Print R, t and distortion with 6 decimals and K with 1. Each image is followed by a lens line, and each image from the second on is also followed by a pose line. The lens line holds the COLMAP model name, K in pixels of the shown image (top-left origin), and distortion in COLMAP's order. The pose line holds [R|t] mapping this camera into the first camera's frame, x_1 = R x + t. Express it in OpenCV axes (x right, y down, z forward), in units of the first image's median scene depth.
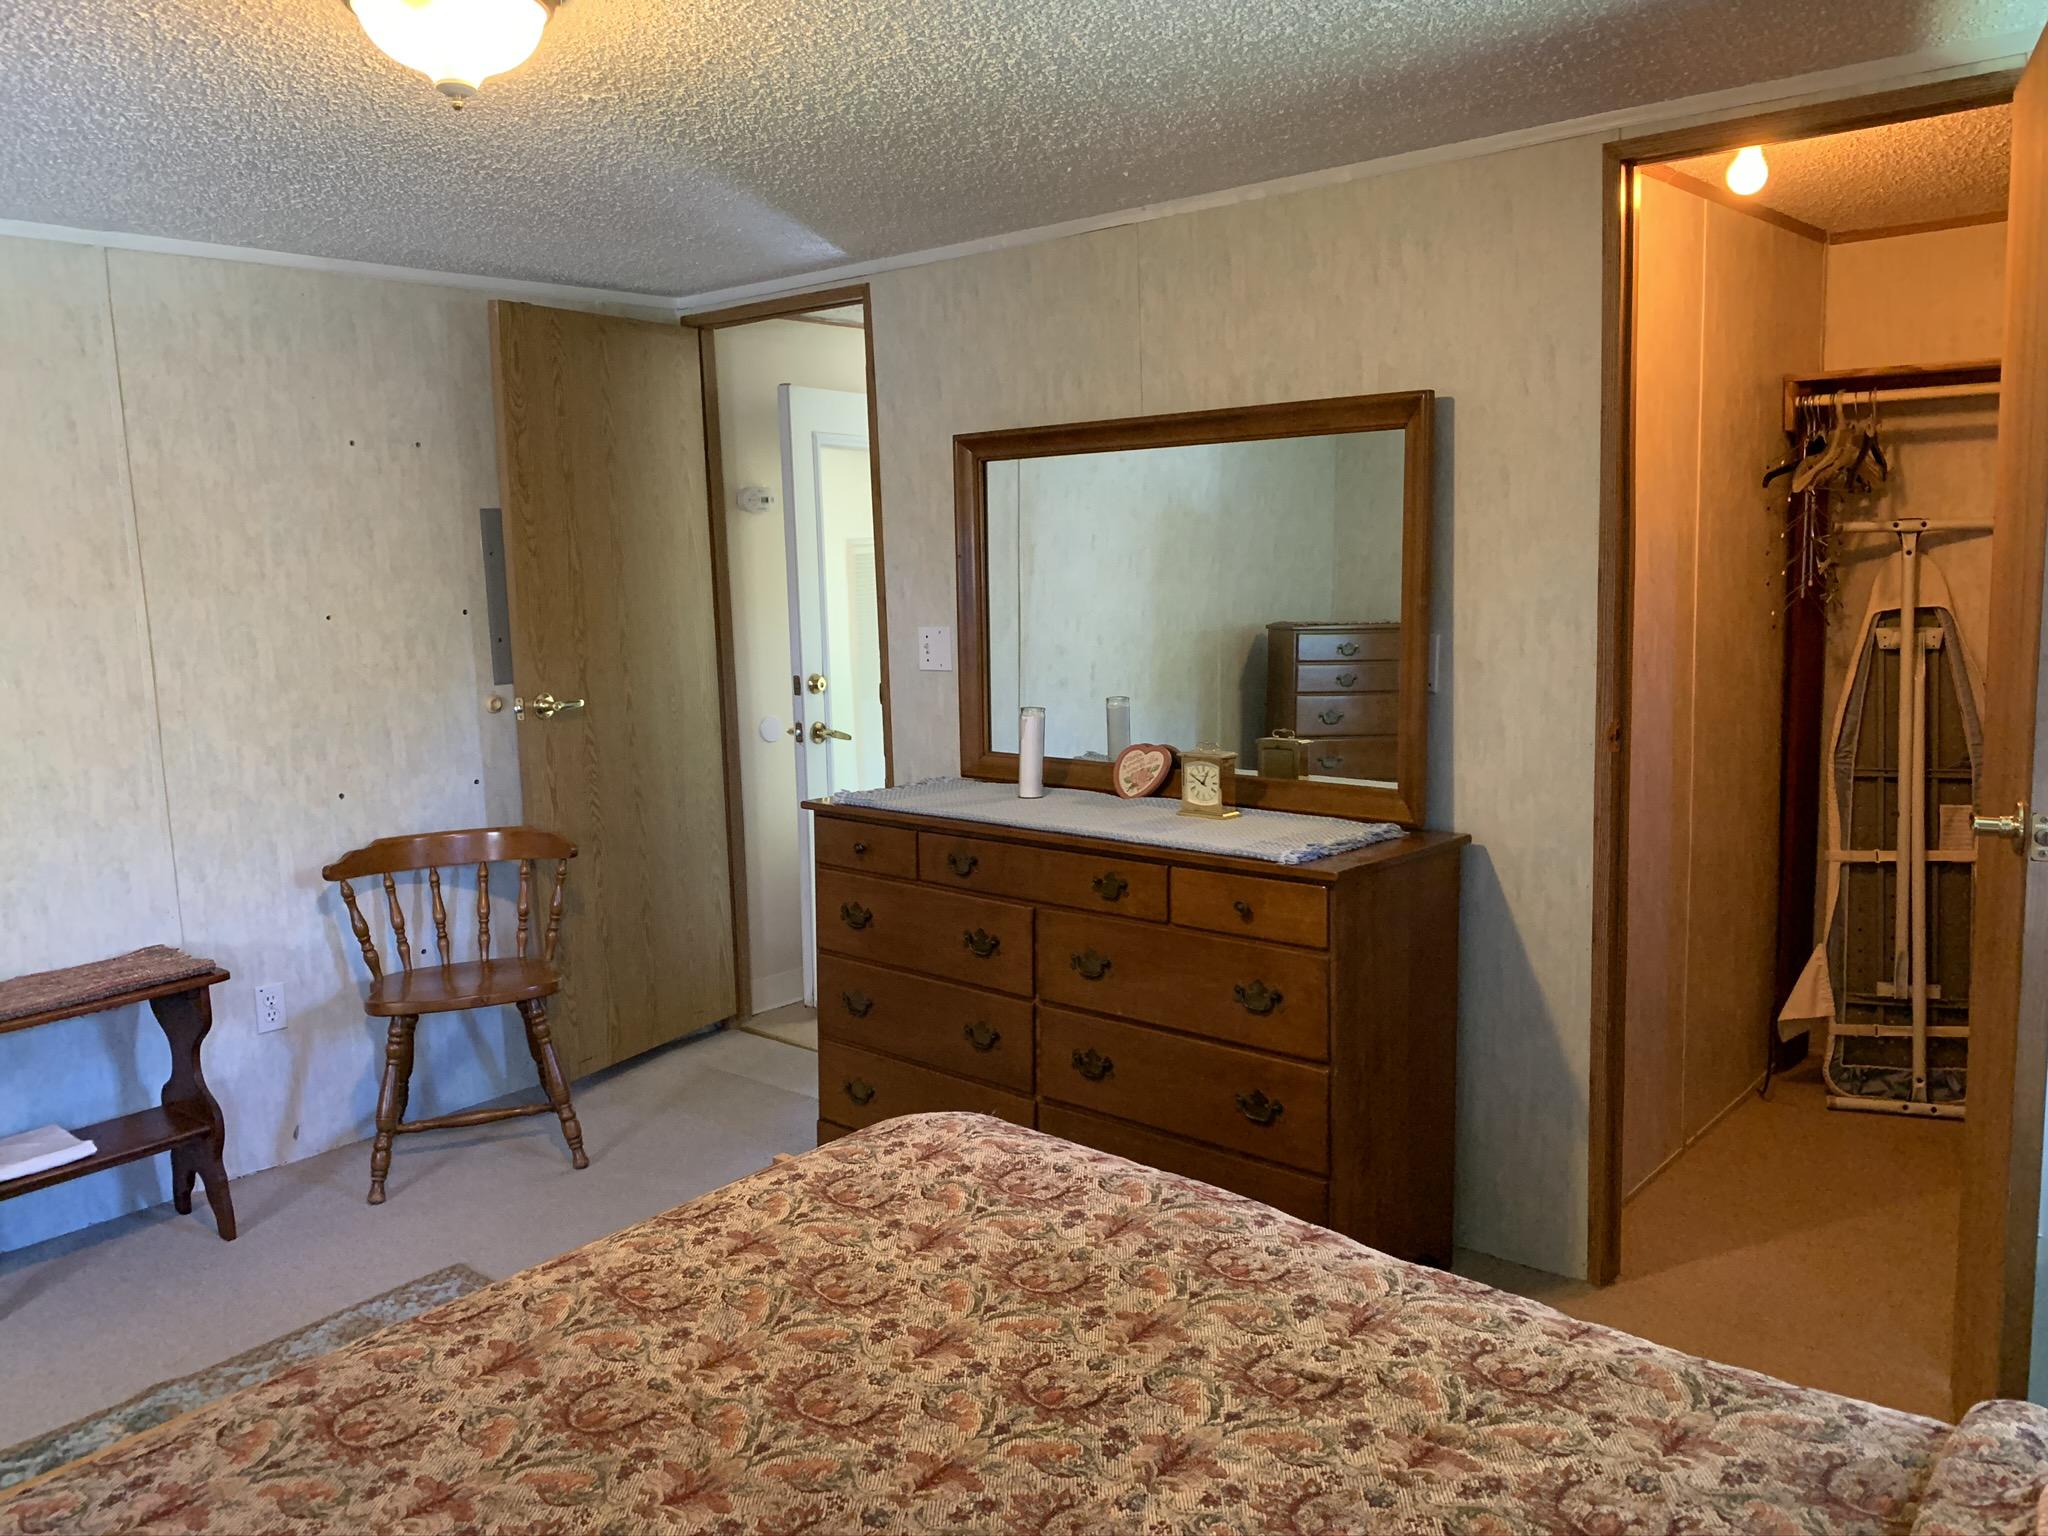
lens RADIAL K [[1550.1, 0, 1034.3], [0, 1550.1, 771.1], [0, 0, 1]] dist [0.014073, -0.013267]
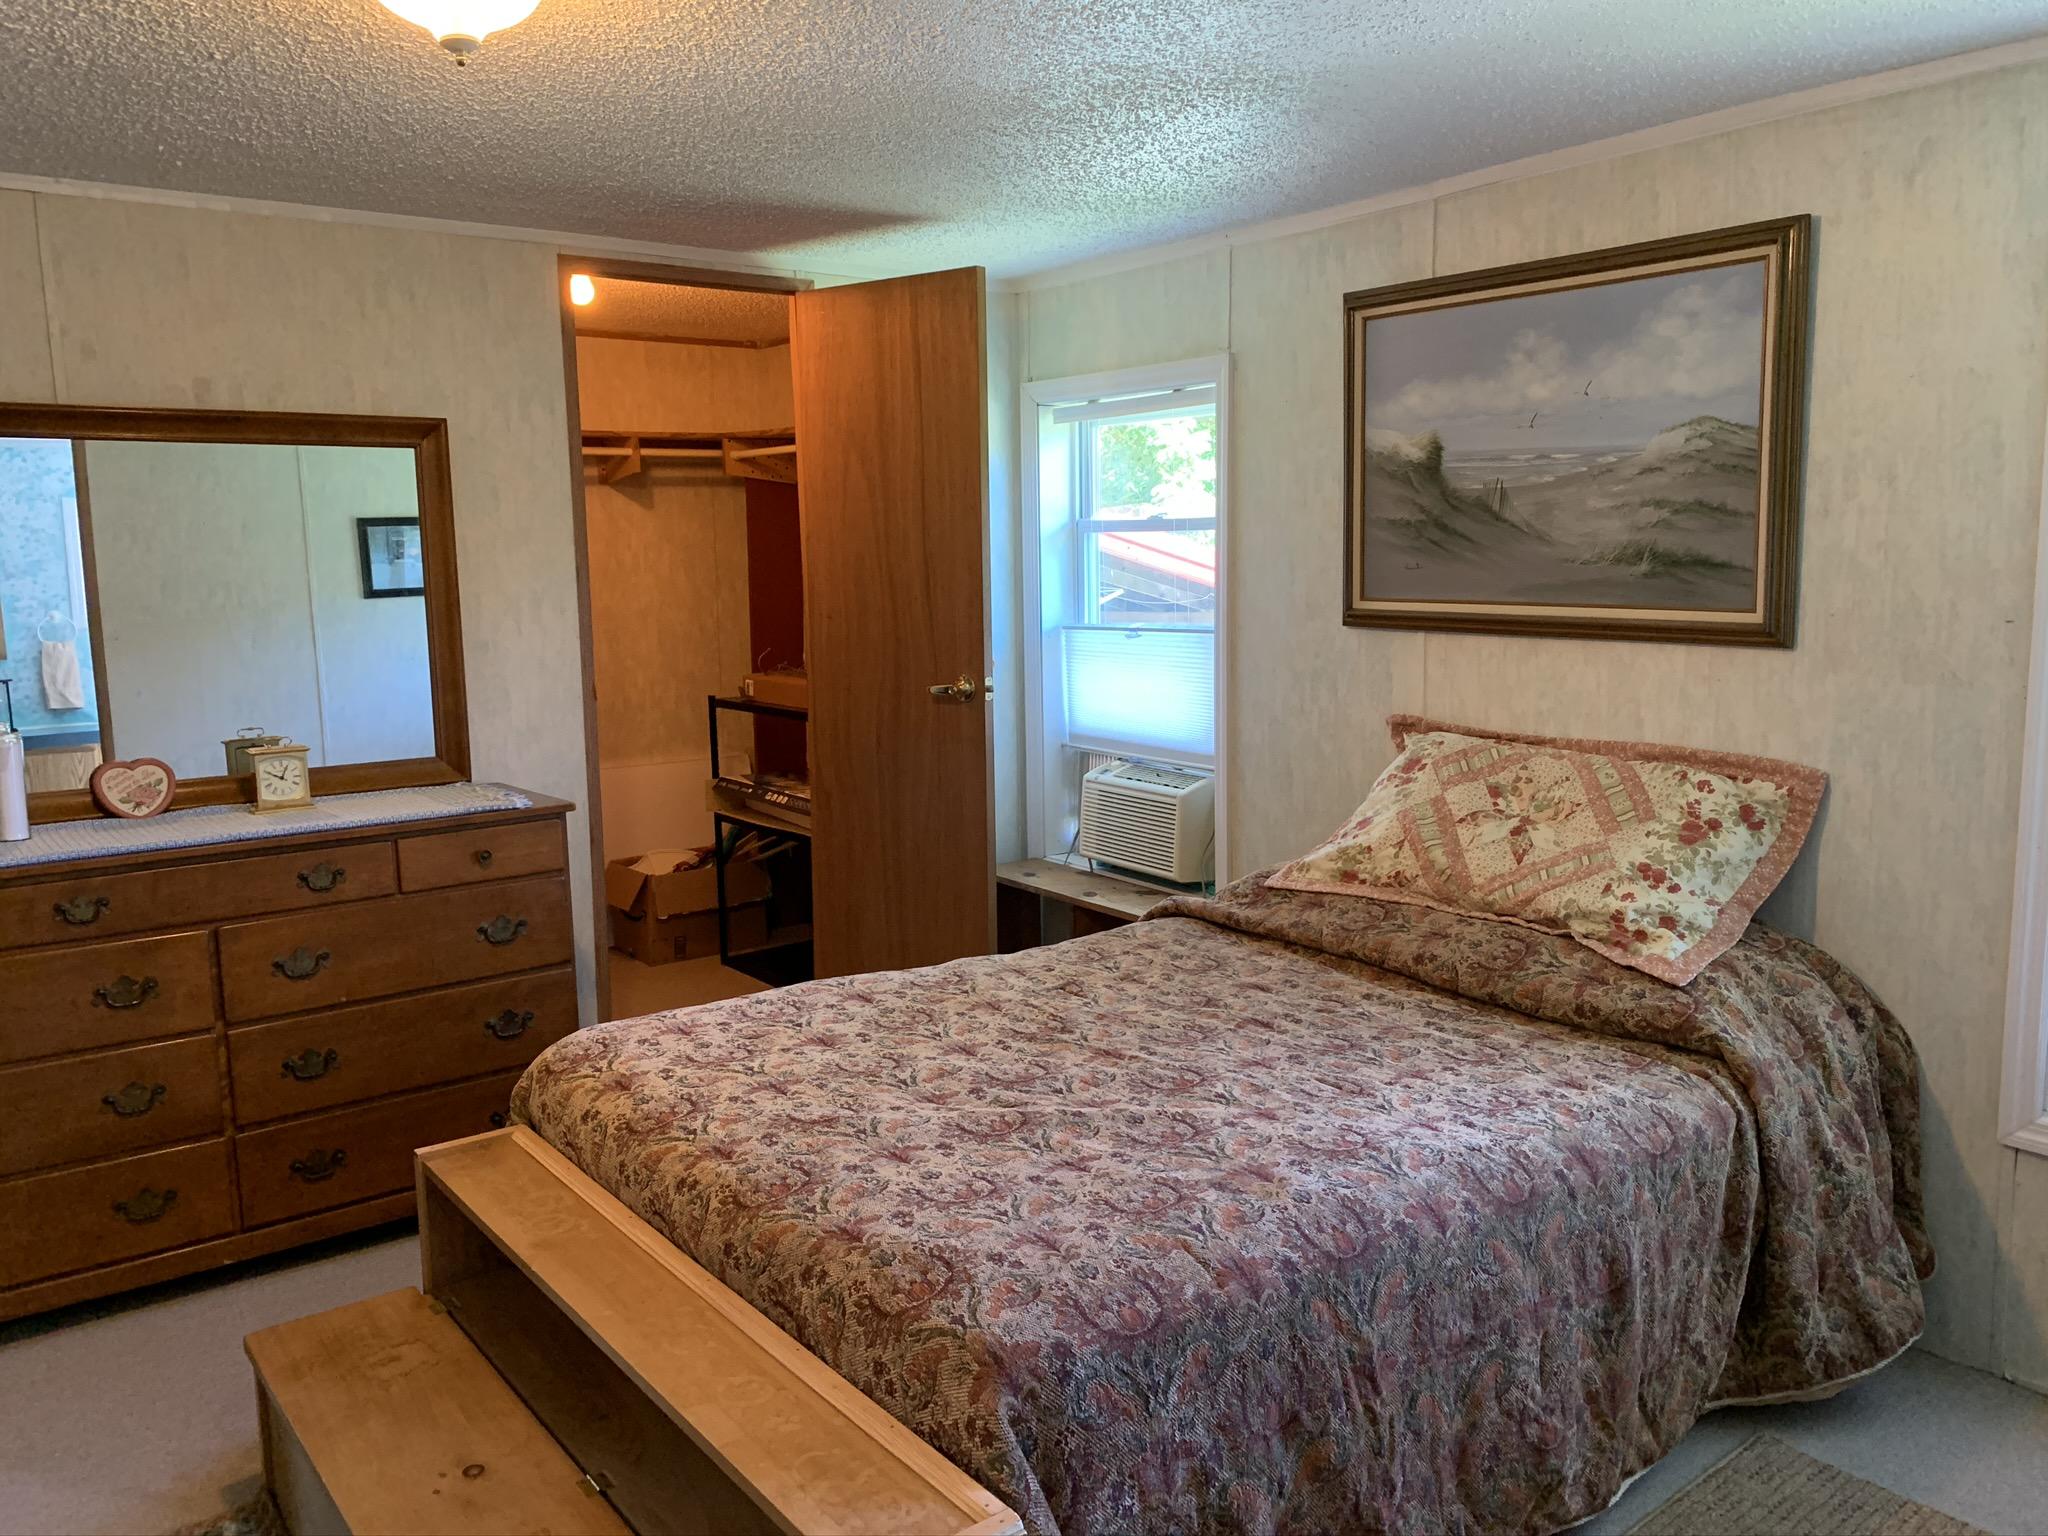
lens RADIAL K [[1550.1, 0, 1037.2], [0, 1550.1, 761.8], [0, 0, 1]] dist [0.014073, -0.013267]
pose [[0.208253, -0.111651, 0.971681, -0.875260], [0.152978, 0.984954, 0.080390, -0.010074], [-0.966037, 0.131905, 0.222200, 0.332260]]
